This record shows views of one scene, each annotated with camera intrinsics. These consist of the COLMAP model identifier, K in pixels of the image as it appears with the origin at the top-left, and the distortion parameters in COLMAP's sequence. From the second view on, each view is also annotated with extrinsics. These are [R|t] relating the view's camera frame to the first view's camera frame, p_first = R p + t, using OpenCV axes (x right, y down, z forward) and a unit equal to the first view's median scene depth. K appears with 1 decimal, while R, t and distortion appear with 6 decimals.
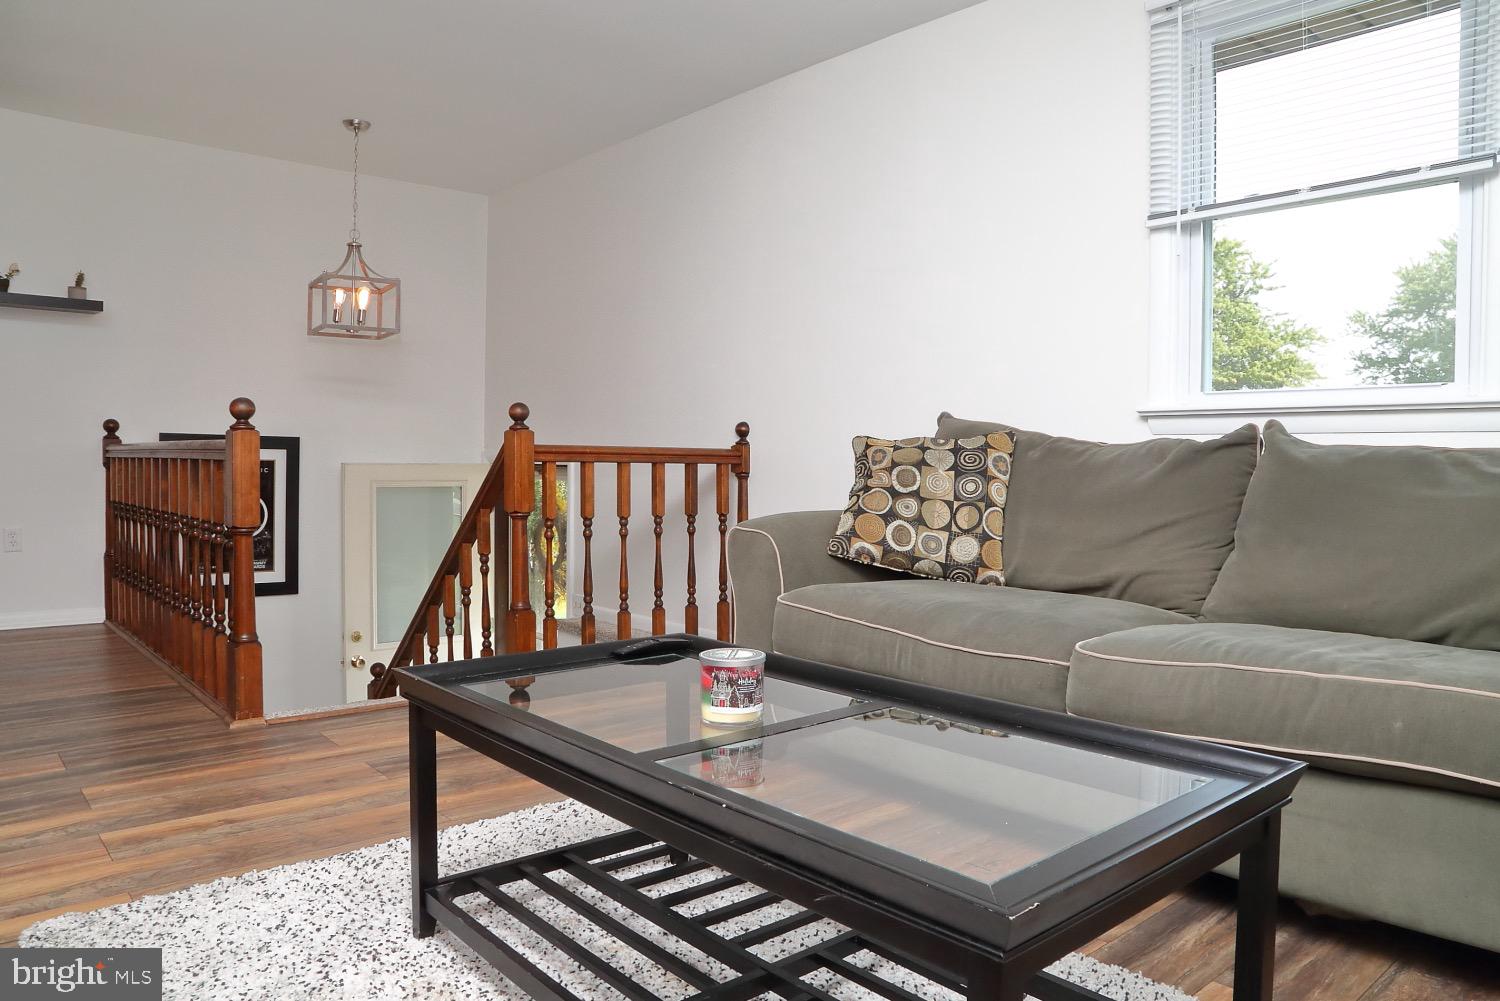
lens RADIAL K [[1039.4, 0, 750.0], [0, 1039.4, 500.5], [0, 0, 1]] dist [-0.050454, 0.000591]
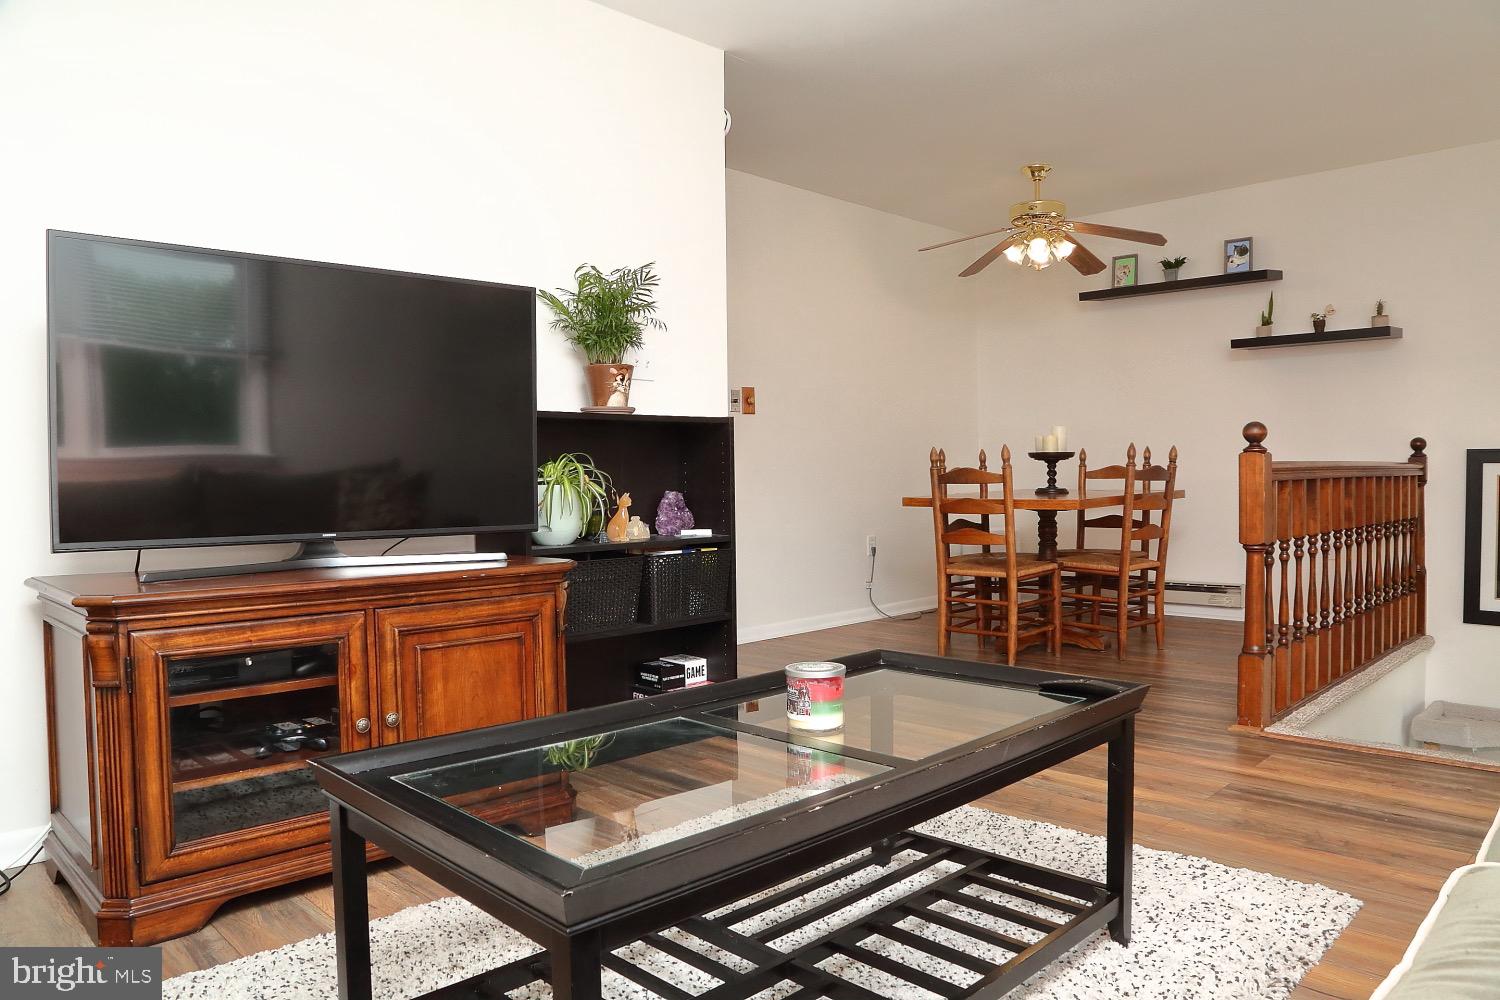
lens RADIAL K [[1029.2, 0, 750.0], [0, 1029.2, 500.0], [0, 0, 1]] dist [-0.111901, 0.051260]
pose [[0.087871, 0.025347, -0.995809, 0.490593], [-0.036193, 0.999097, 0.022237, -0.023901], [0.995474, 0.034087, 0.088709, 0.389038]]
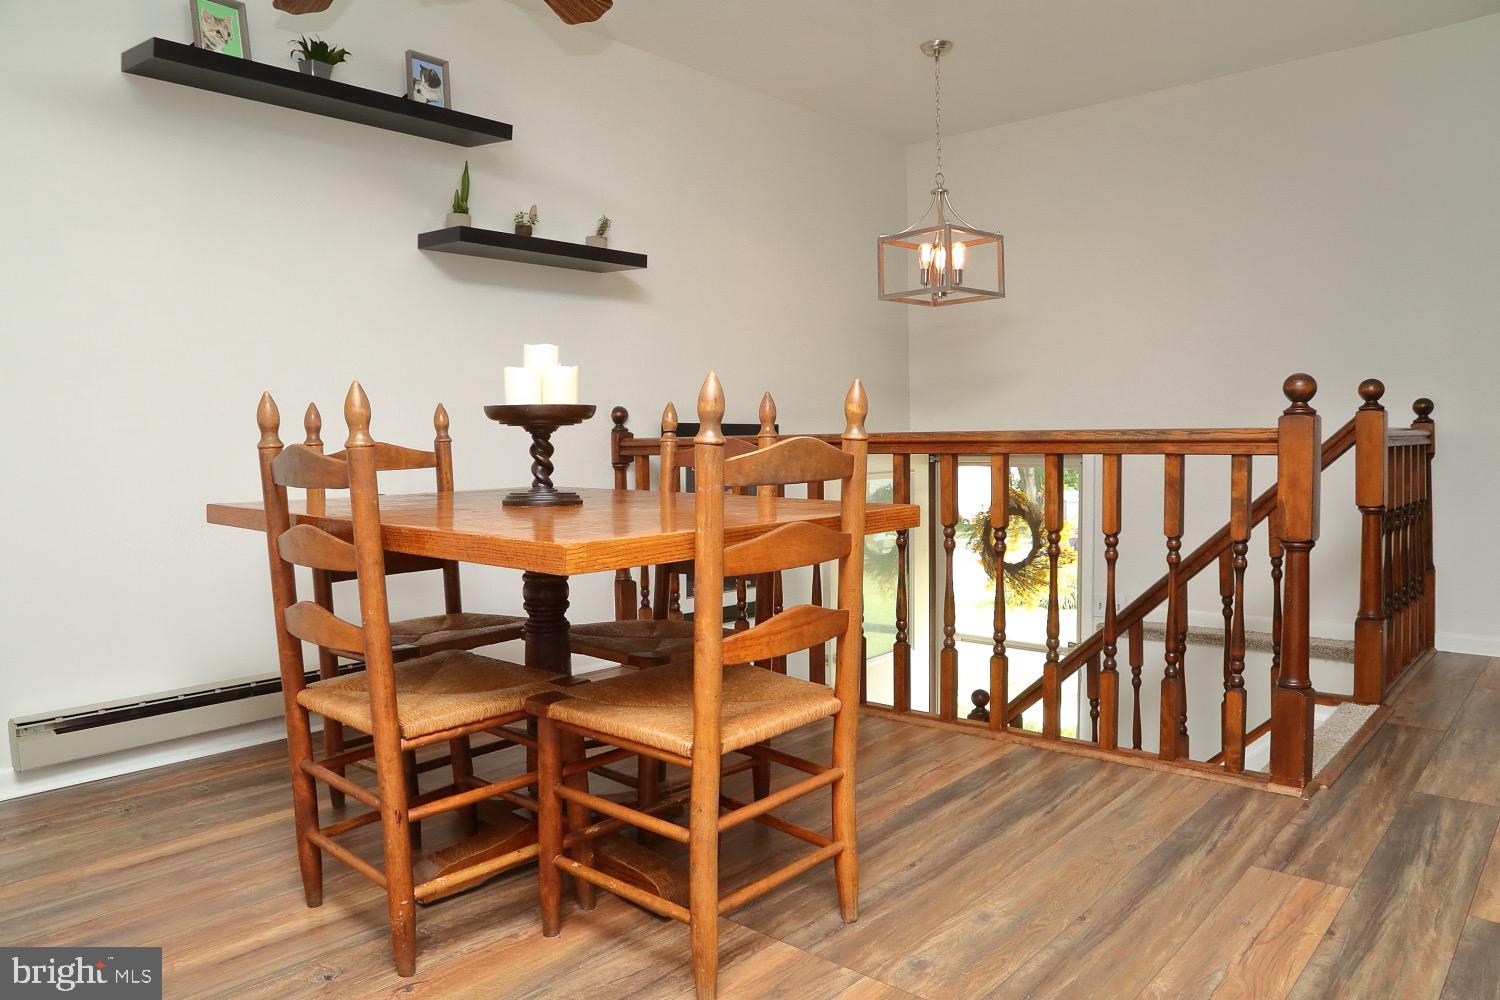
lens RADIAL K [[1029.2, 0, 750.0], [0, 1029.2, 500.0], [0, 0, 1]] dist [-0.111901, 0.051260]
pose [[0.990014, -0.024385, 0.138847, -1.013648], [0.021240, 0.999484, 0.024088, -0.031995], [-0.139363, -0.020898, 0.990021, 0.310841]]
